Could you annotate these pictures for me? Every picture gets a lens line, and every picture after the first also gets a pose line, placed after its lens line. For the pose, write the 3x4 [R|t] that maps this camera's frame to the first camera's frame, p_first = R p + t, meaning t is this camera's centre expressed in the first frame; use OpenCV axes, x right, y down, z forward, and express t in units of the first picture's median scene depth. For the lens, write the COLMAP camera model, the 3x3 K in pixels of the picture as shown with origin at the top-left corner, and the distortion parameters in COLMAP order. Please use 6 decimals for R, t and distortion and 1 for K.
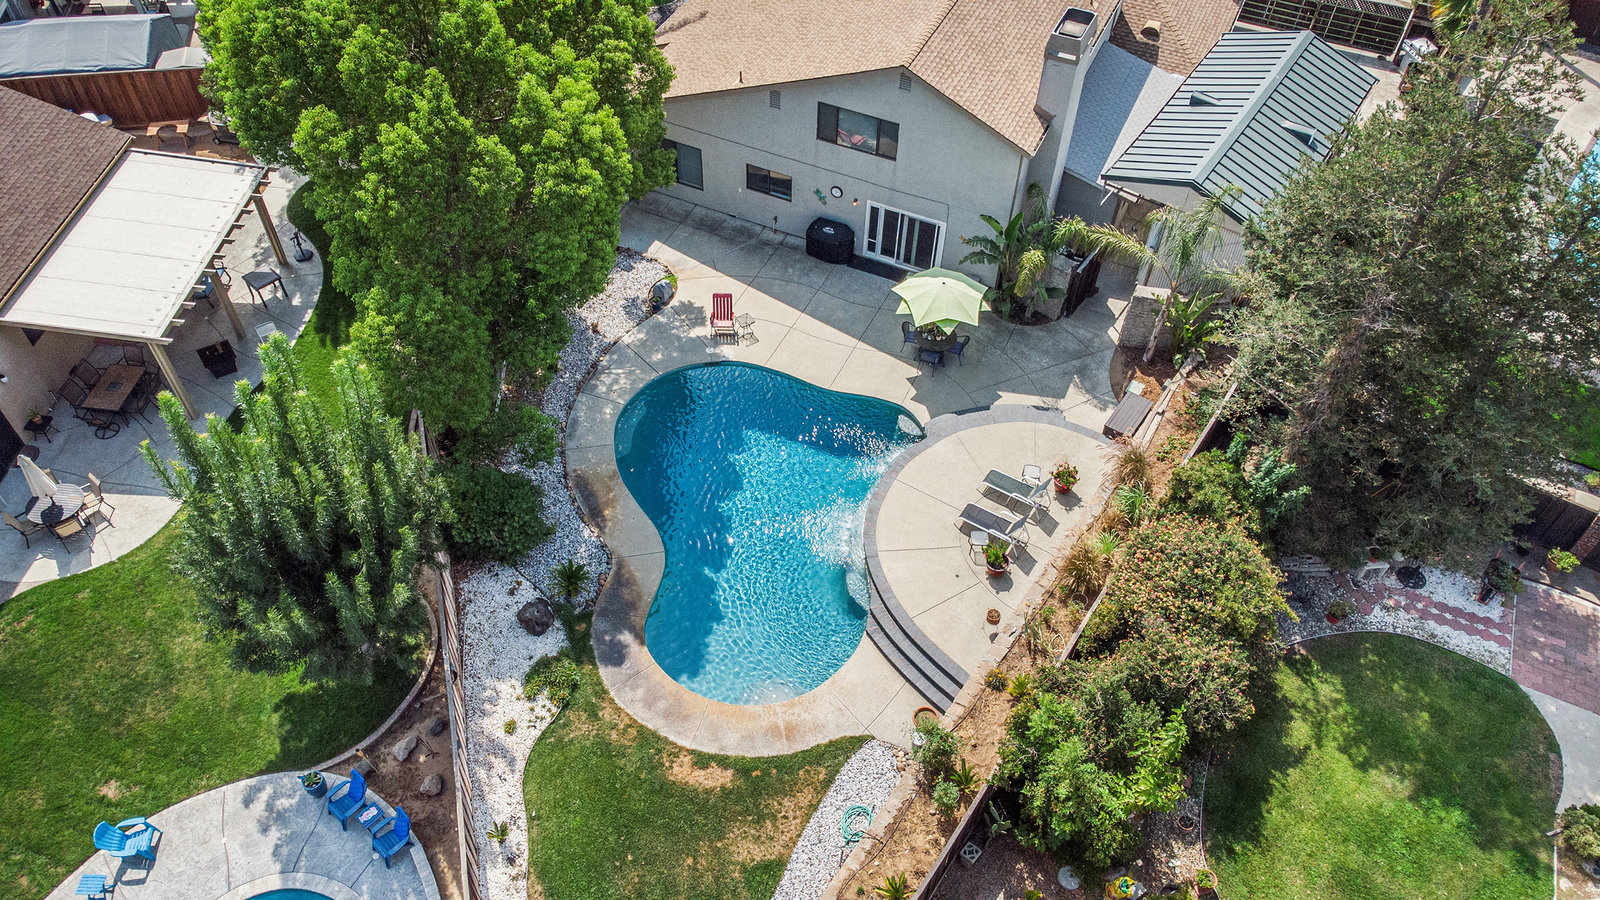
lens RADIAL K [[1172.3, 0, 800.0], [0, 1172.3, 450.0], [0, 0, 1]] dist [0.046653, -0.001490]
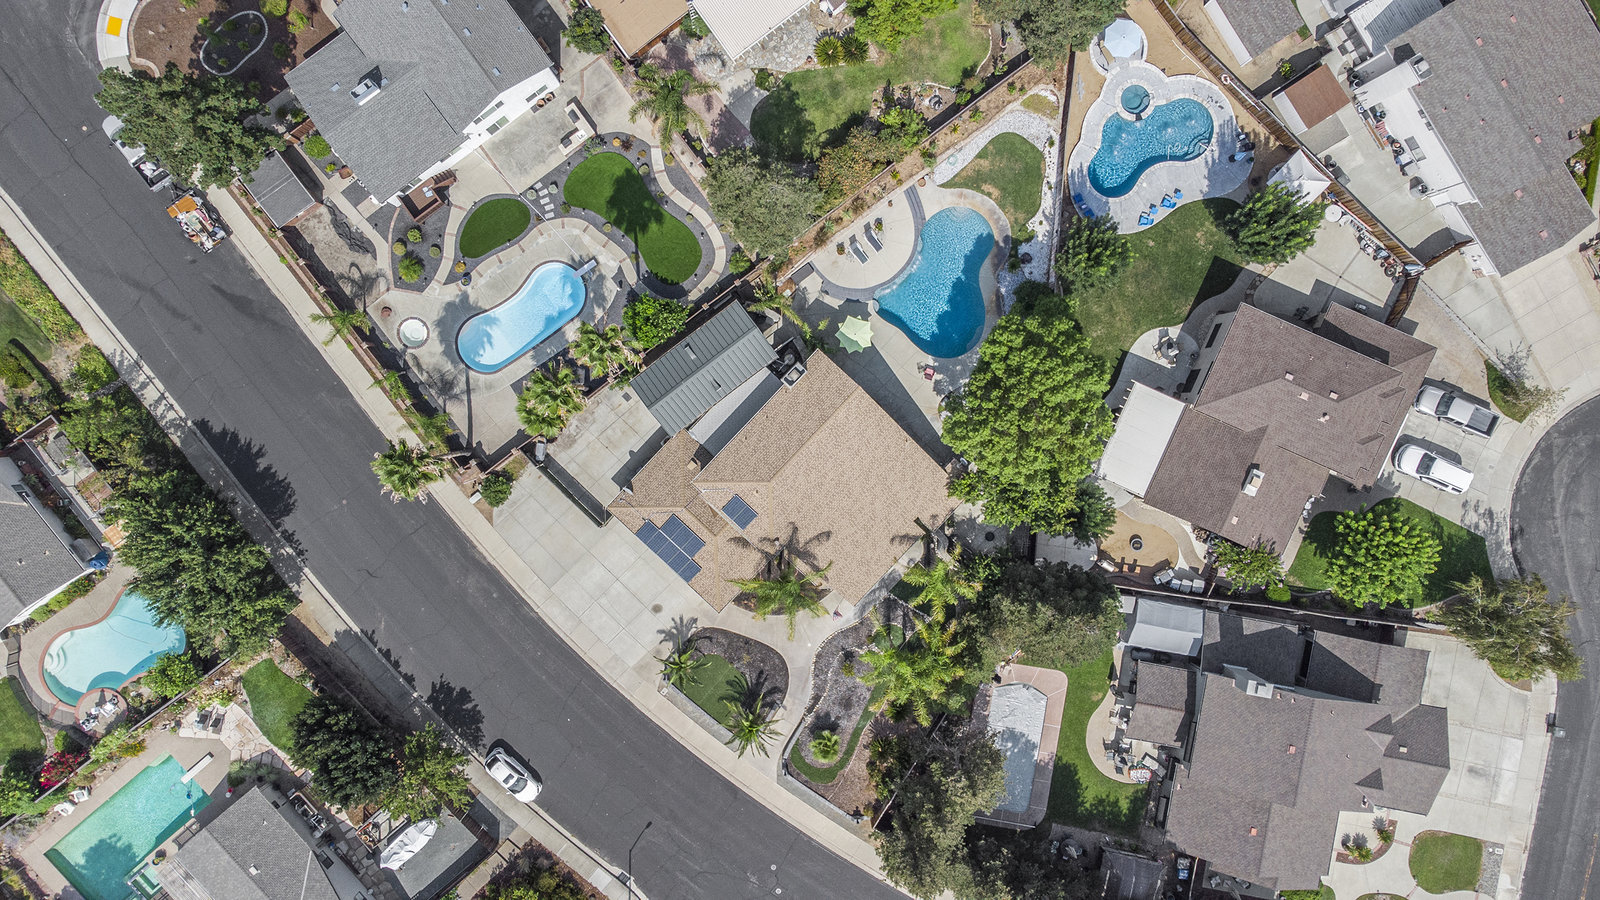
lens RADIAL K [[1172.3, 0, 800.0], [0, 1172.3, 450.0], [0, 0, 1]] dist [0.046653, -0.001490]
pose [[-0.946123, -0.322362, -0.030556, 0.279722], [0.247096, -0.779748, 0.575271, -2.257425], [-0.209271, 0.536727, 0.817392, -1.175214]]
